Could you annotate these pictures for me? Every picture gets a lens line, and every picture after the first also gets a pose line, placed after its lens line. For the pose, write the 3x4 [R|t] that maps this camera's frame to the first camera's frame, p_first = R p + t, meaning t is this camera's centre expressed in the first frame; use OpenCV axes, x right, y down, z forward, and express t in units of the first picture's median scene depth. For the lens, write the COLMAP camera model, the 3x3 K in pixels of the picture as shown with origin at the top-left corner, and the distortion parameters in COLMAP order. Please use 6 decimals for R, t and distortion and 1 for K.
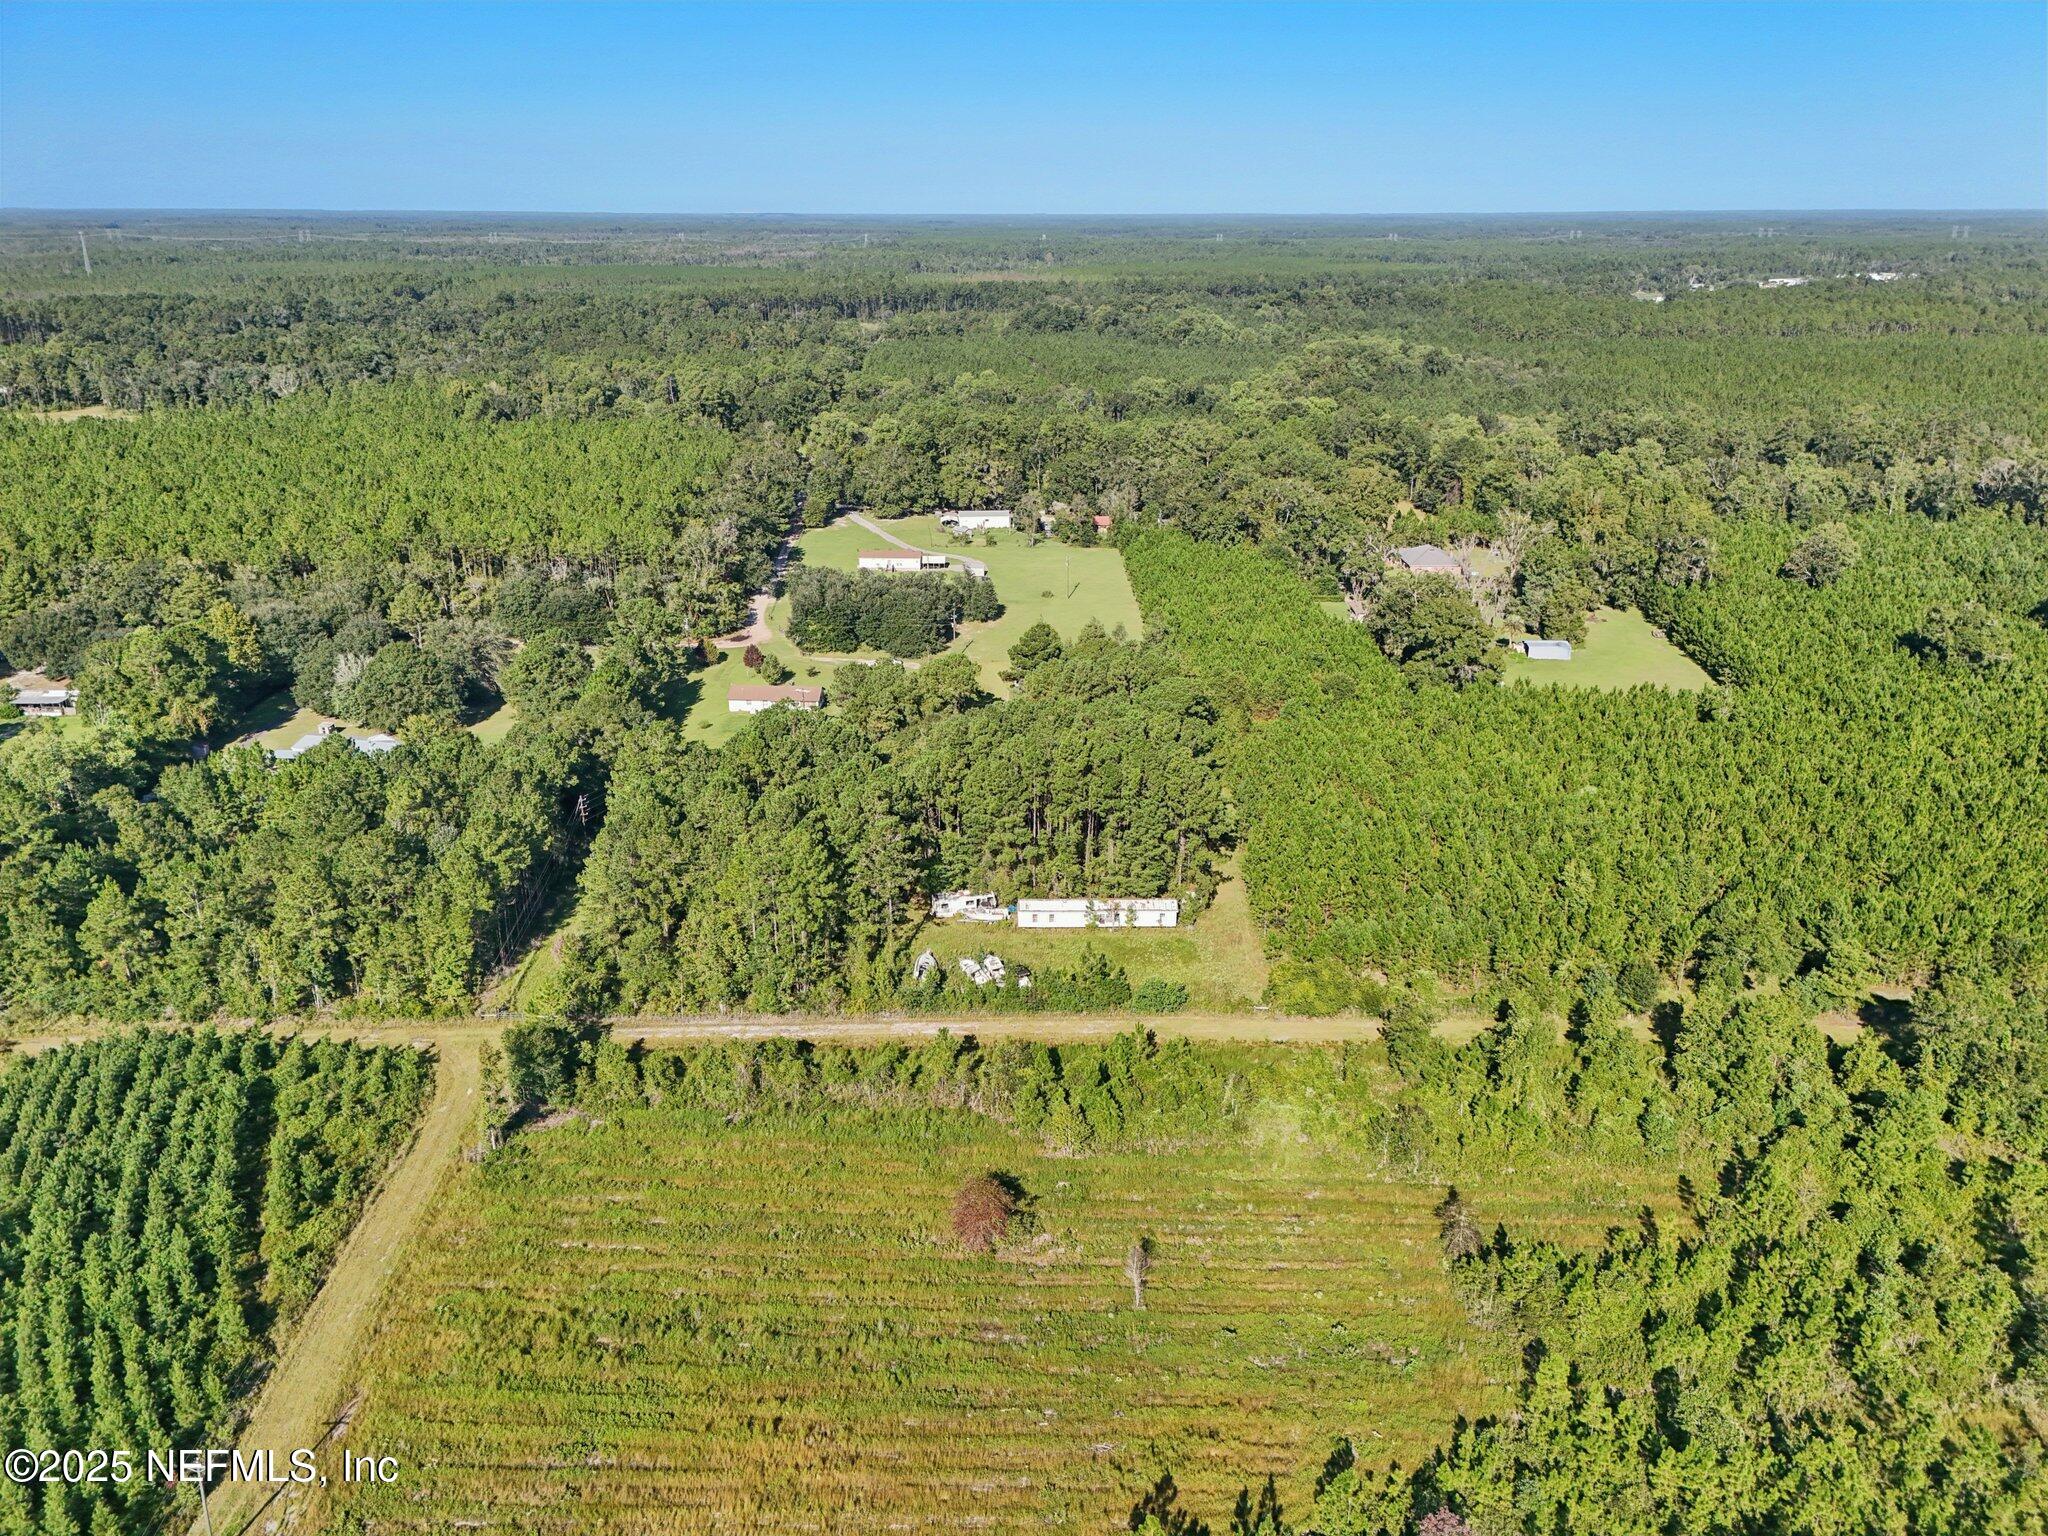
lens RADIAL K [[1504.8, 0, 1013.8], [0, 1504.8, 764.4], [0, 0, 1]] dist [0.073921, -0.071403]
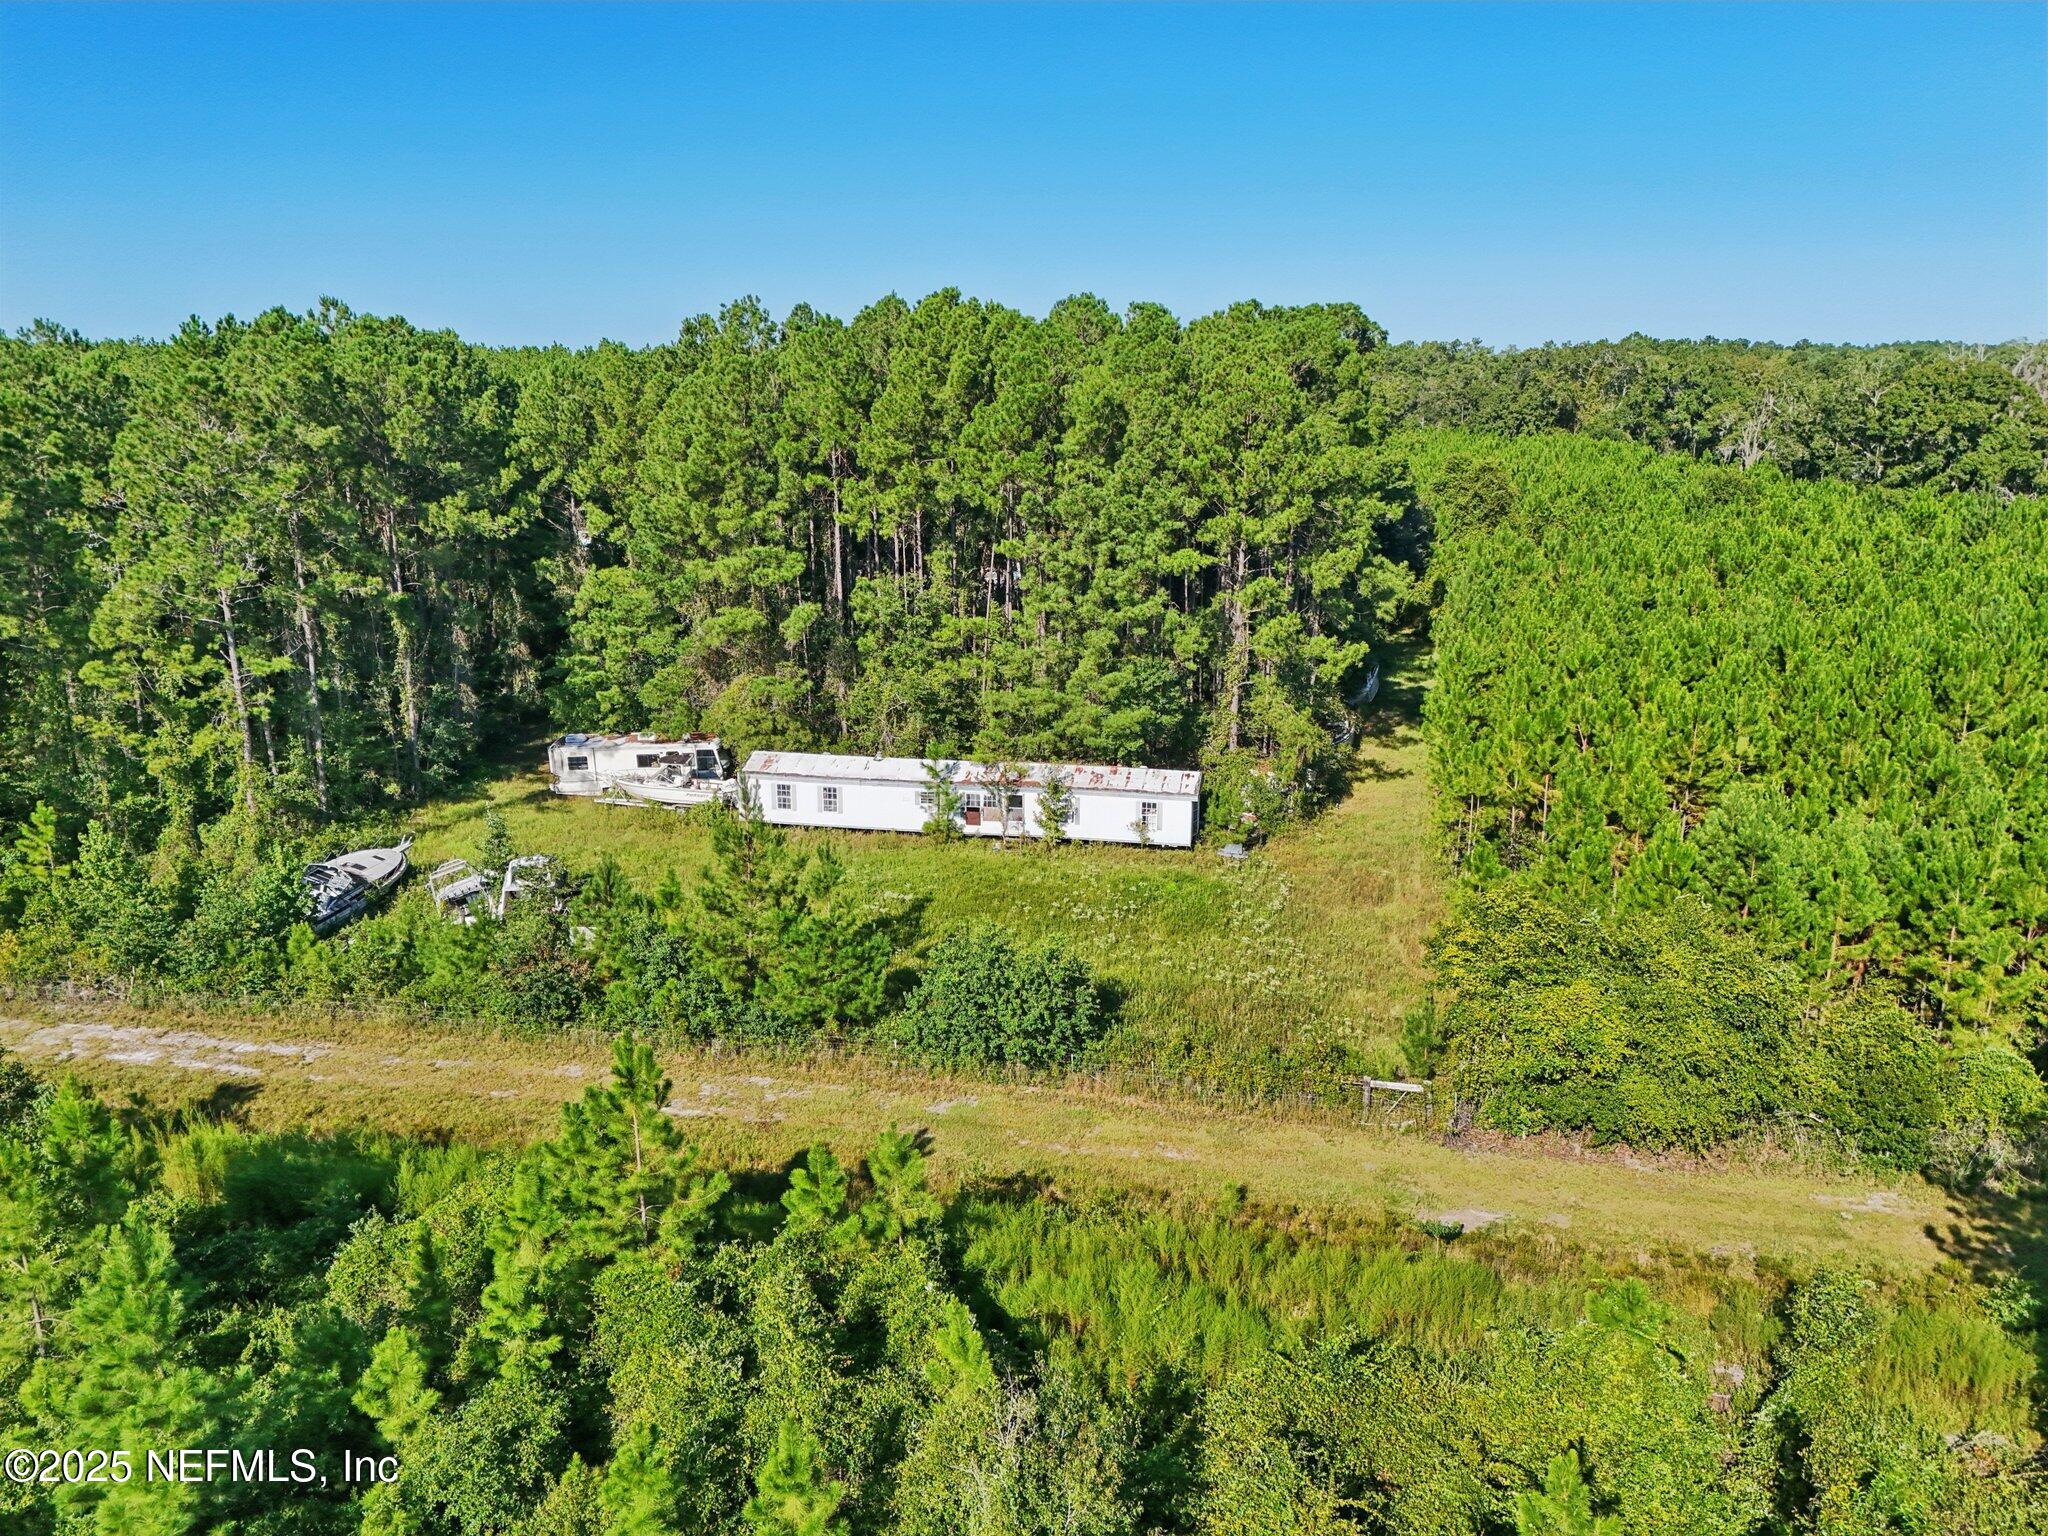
lens RADIAL K [[1504.8, 0, 1020.1], [0, 1504.8, 780.4], [0, 0, 1]] dist [0.073921, -0.071403]
pose [[0.978188, 0.052402, -0.201004, 0.134073], [-0.070417, 0.994013, -0.083543, 0.120999], [0.195422, 0.095875, 0.976022, 0.656614]]
